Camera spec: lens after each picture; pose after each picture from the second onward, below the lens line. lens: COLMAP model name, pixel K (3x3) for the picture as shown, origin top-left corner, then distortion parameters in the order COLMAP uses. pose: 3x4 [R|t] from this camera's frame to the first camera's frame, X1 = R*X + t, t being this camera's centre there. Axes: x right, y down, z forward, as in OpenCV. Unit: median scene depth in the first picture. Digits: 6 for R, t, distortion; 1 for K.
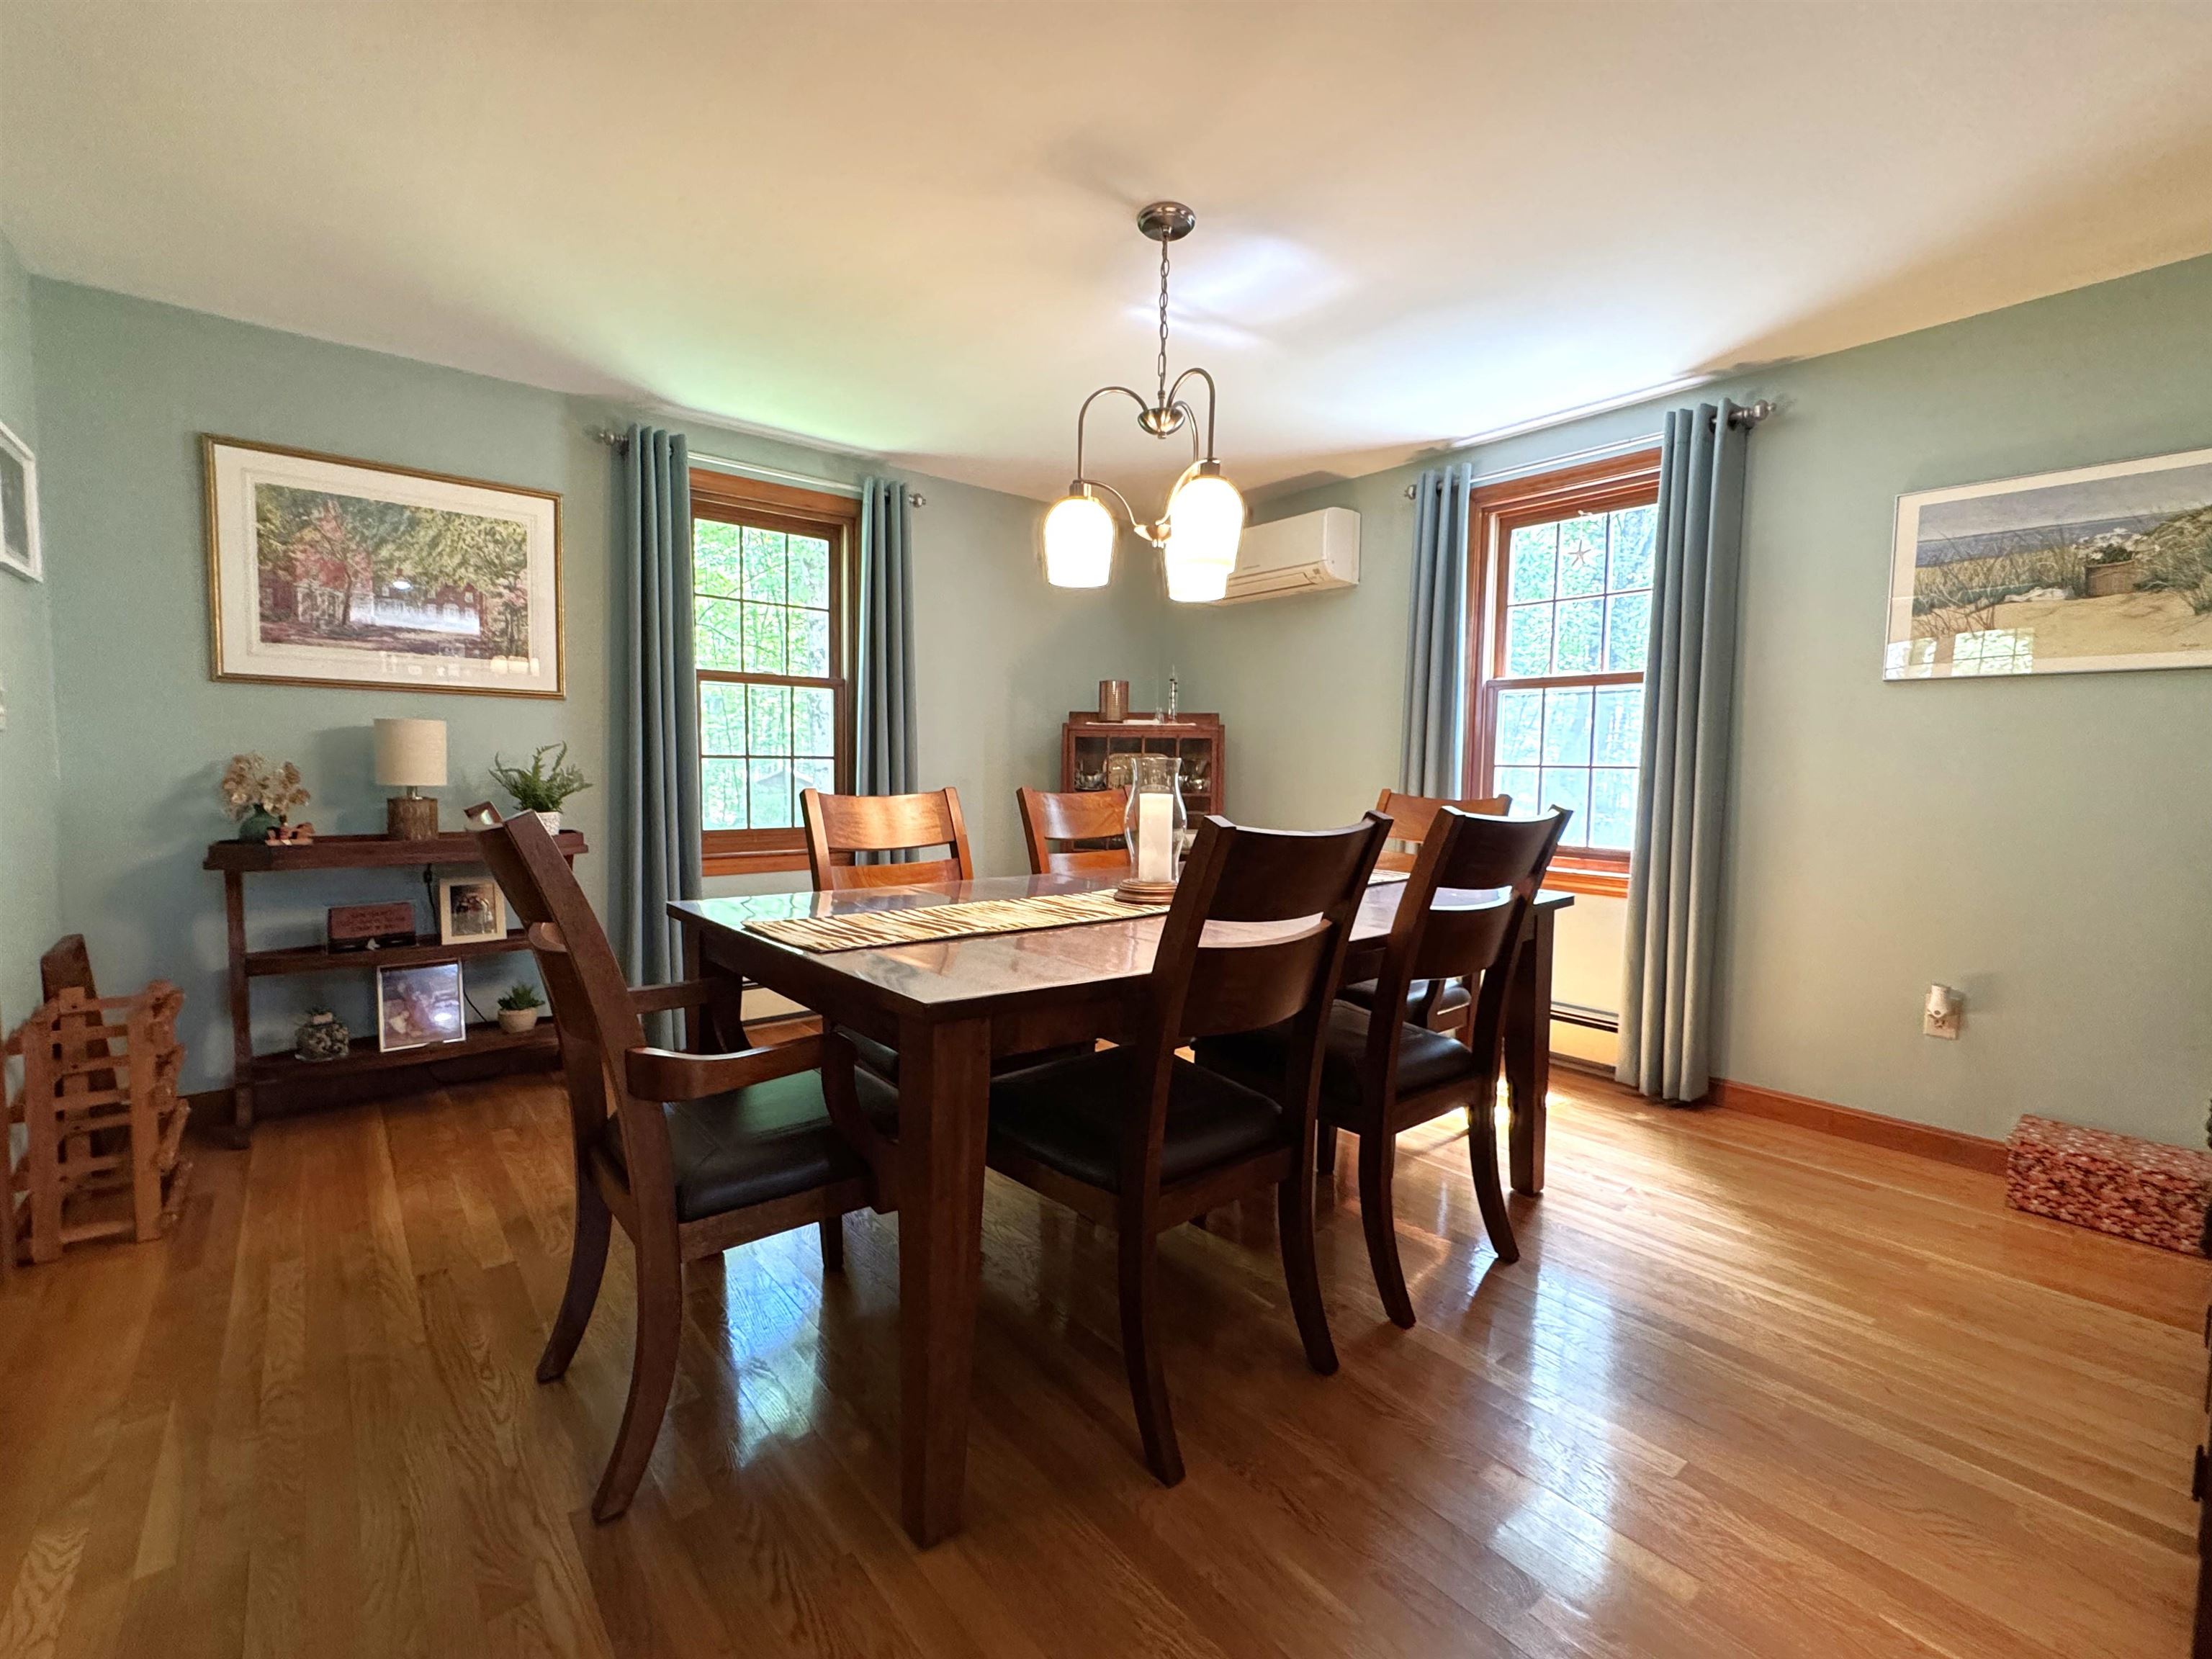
lens RADIAL K [[976.9, 0, 1106.0], [0, 976.9, 829.5], [0, 0, 1]] dist [0.000031, 0.000218]
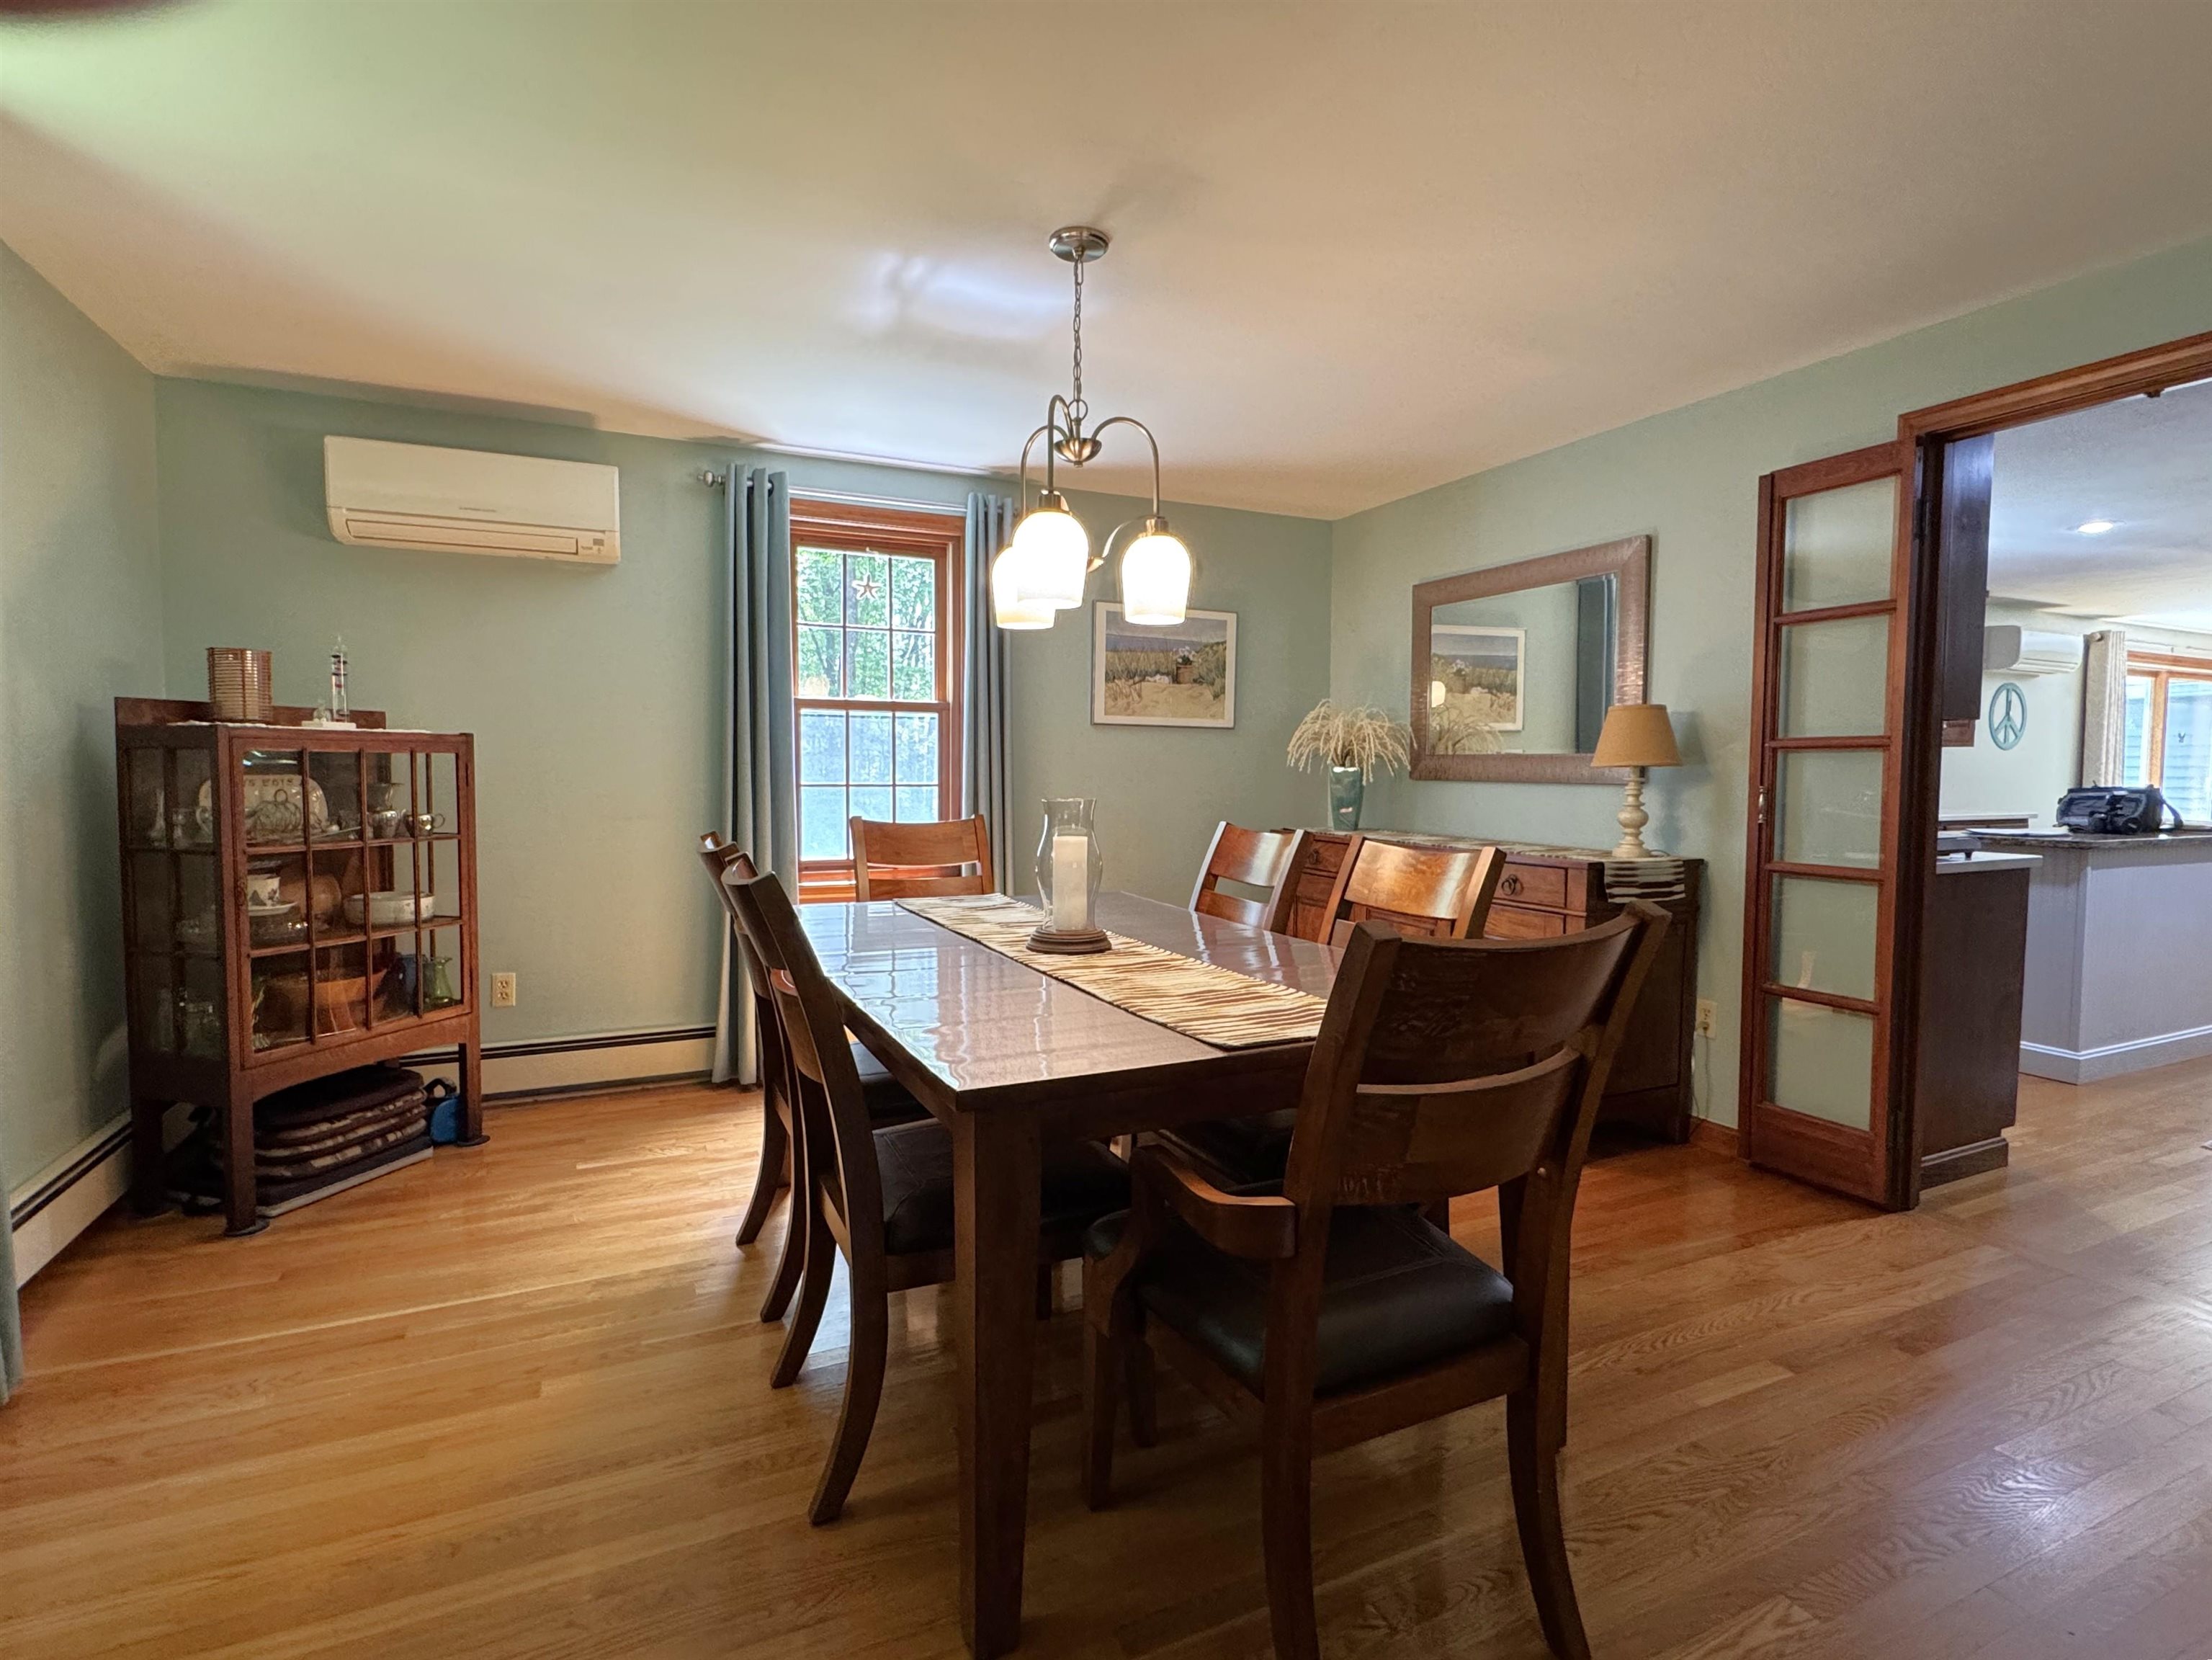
lens RADIAL K [[1088.6, 0, 1106.0], [0, 1088.6, 830.0], [0, 0, 1]] dist [0.000259, 0.000290]
pose [[0.239016, -0.071853, 0.968353, -0.907027], [0.060180, 0.996437, 0.059082, -0.100295], [-0.969149, 0.044154, 0.242489, 0.665507]]
